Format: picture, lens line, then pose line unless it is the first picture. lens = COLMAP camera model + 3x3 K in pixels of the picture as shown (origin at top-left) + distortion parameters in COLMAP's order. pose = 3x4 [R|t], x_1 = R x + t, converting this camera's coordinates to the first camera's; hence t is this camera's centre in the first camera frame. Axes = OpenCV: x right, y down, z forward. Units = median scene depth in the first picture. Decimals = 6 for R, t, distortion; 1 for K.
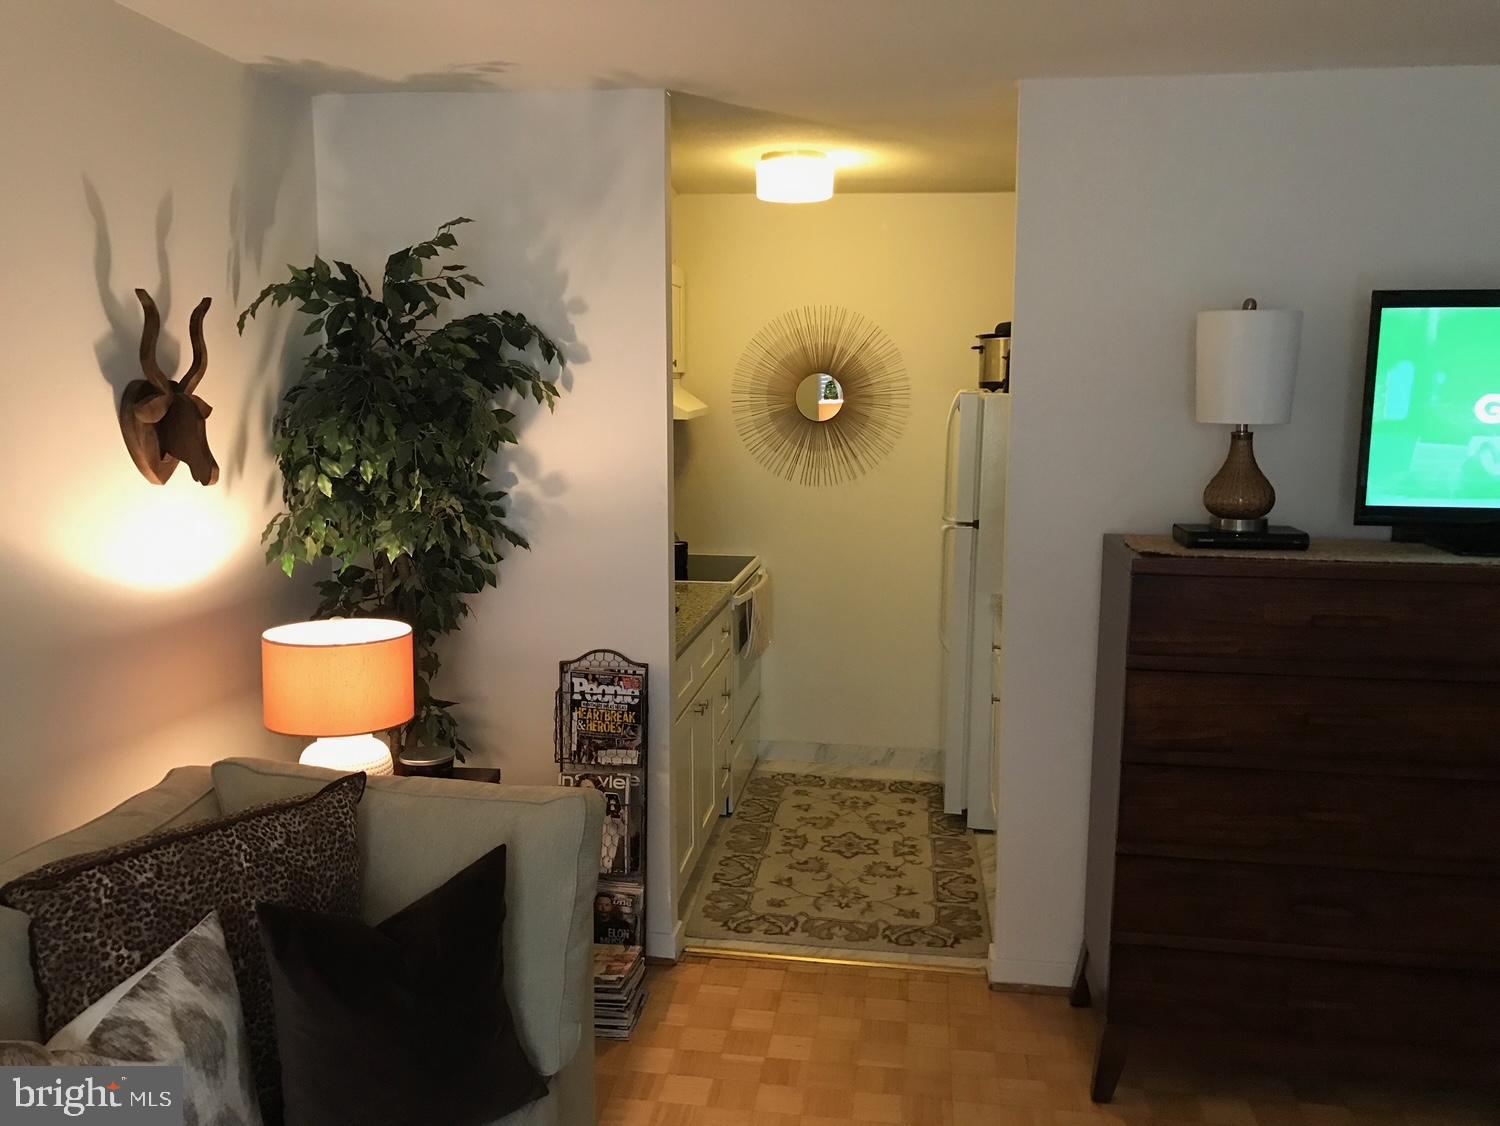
lens RADIAL K [[1210.0, 0, 750.0], [0, 1210.0, 563.0], [0, 0, 1]] dist [0.163200, -0.403787]
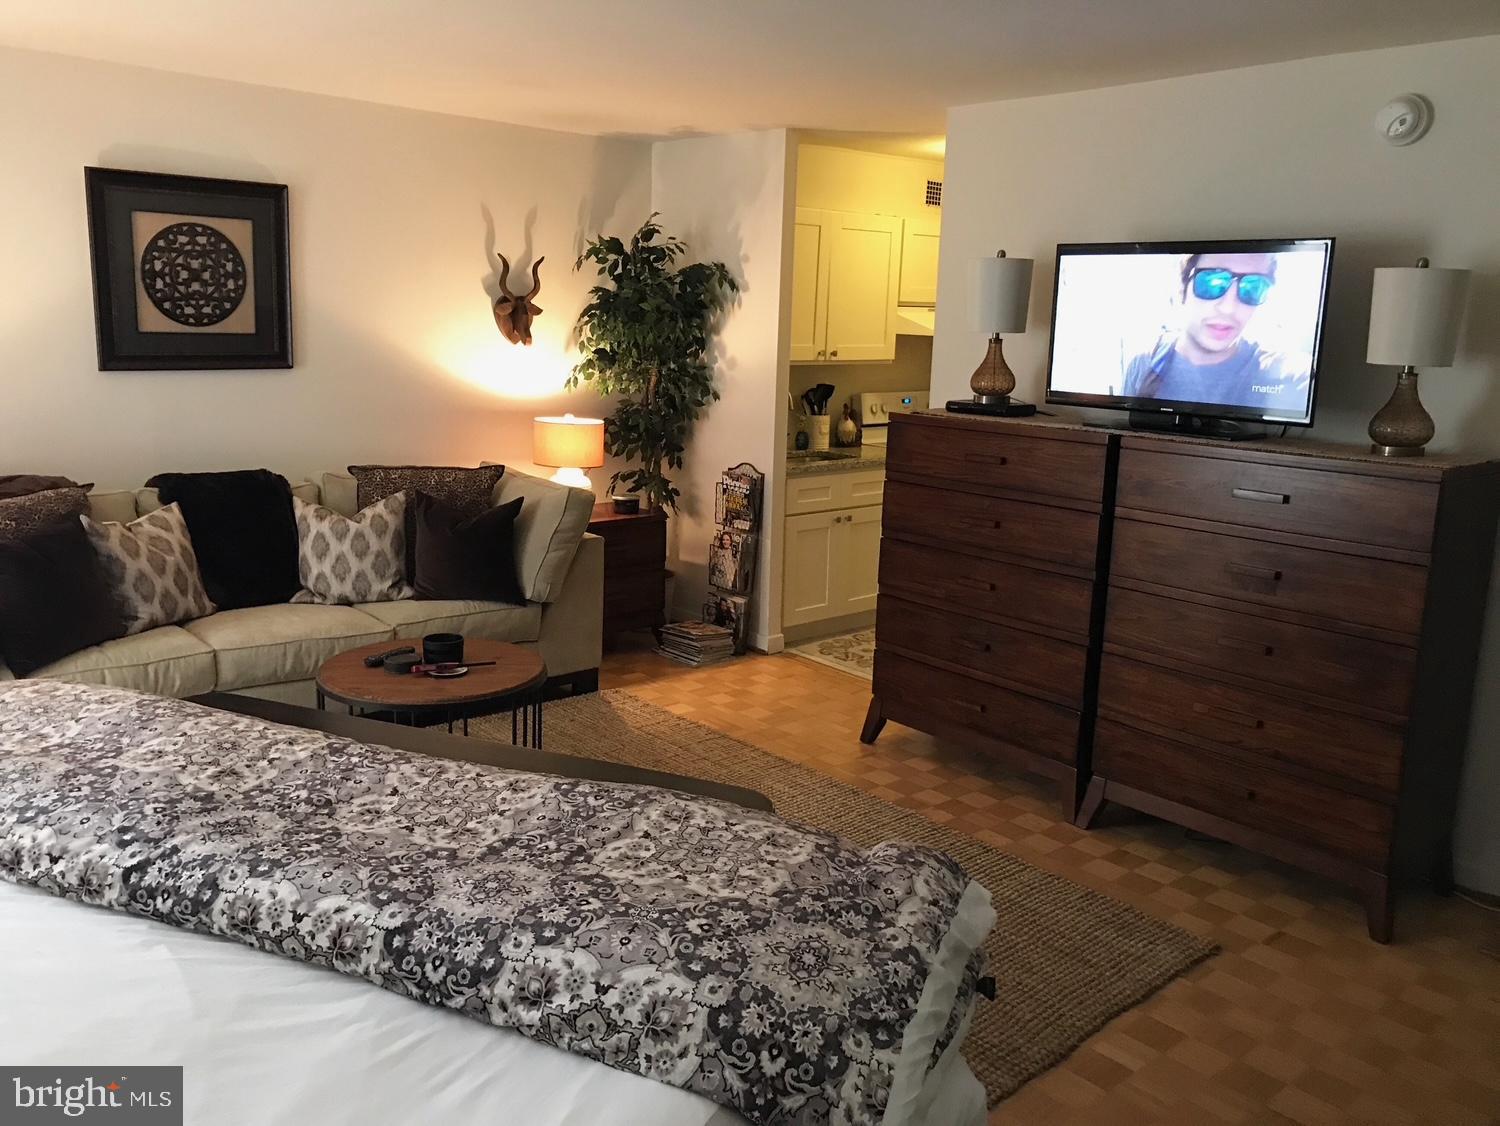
lens RADIAL K [[1210.0, 0, 750.0], [0, 1210.0, 563.0], [0, 0, 1]] dist [0.163200, -0.403787]
pose [[0.767616, 0.147464, -0.623715, 0.966682], [-0.119579, 0.989035, 0.086669, 0.062515], [0.629656, 0.008055, 0.776832, -0.318104]]
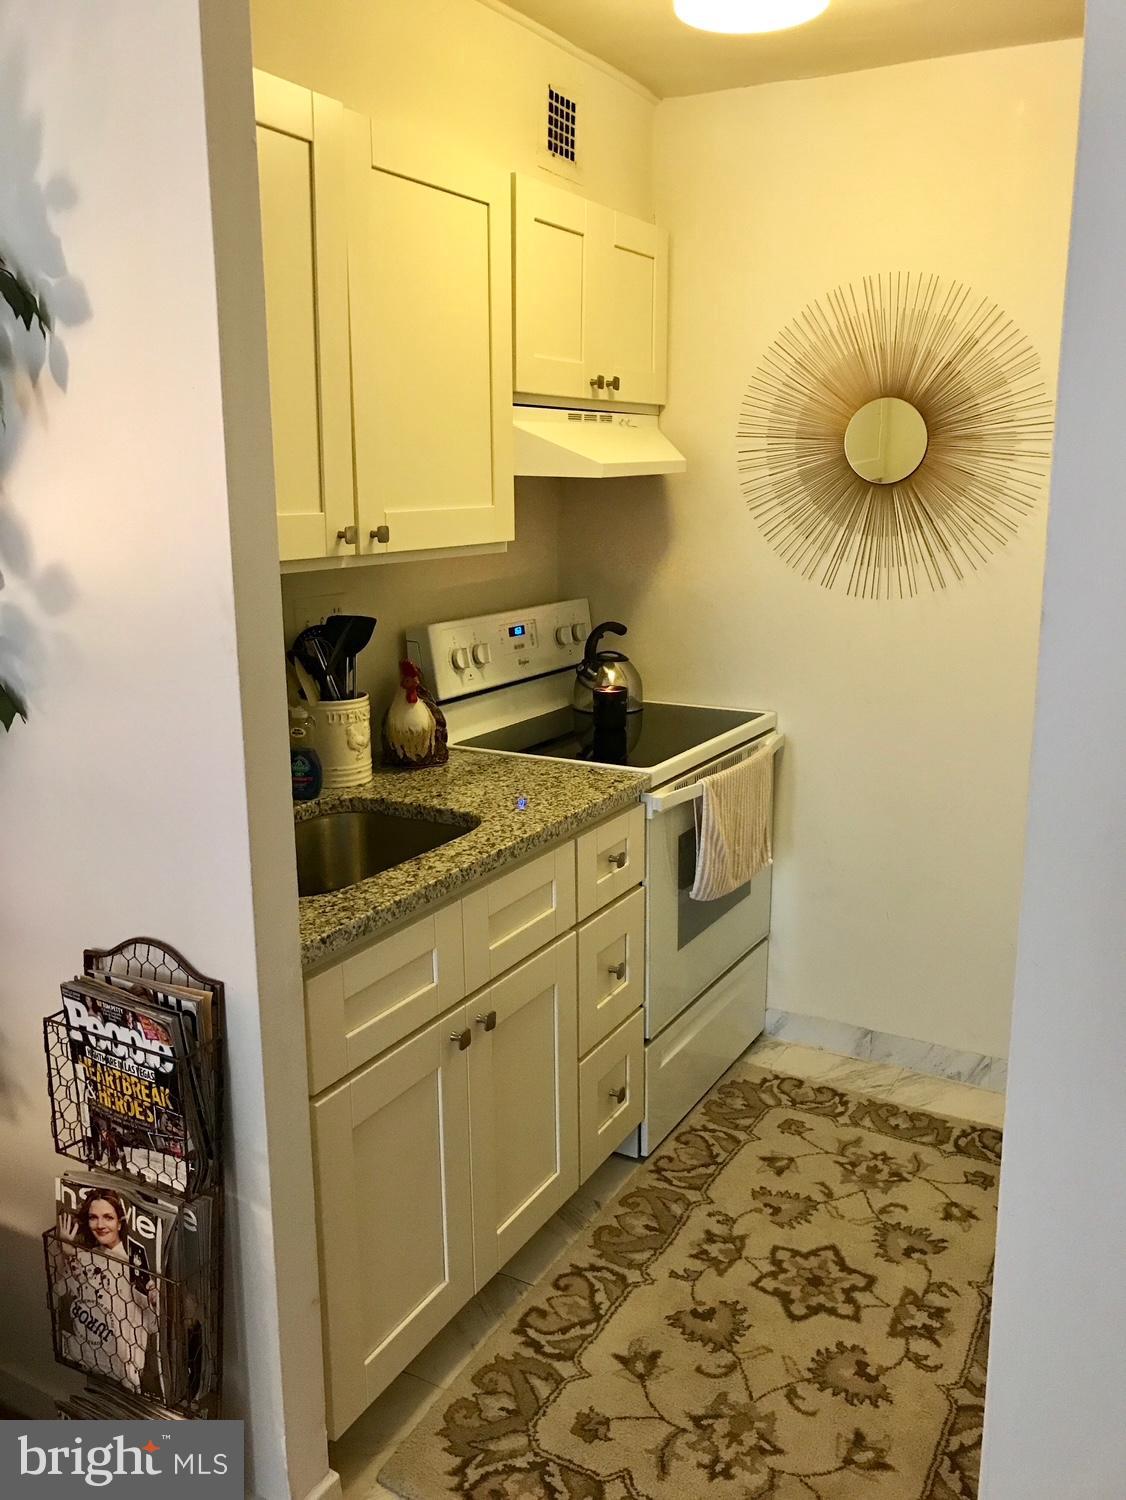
lens RADIAL K [[1238.3, 0, 563.0], [0, 1238.3, 750.0], [0, 0, 1]] dist [0.019893, 0.016525]
pose [[0.932956, 0.070070, -0.353104, 0.200022], [-0.044600, 0.995815, 0.079770, -0.049674], [0.357216, -0.058673, 0.932177, 0.605597]]
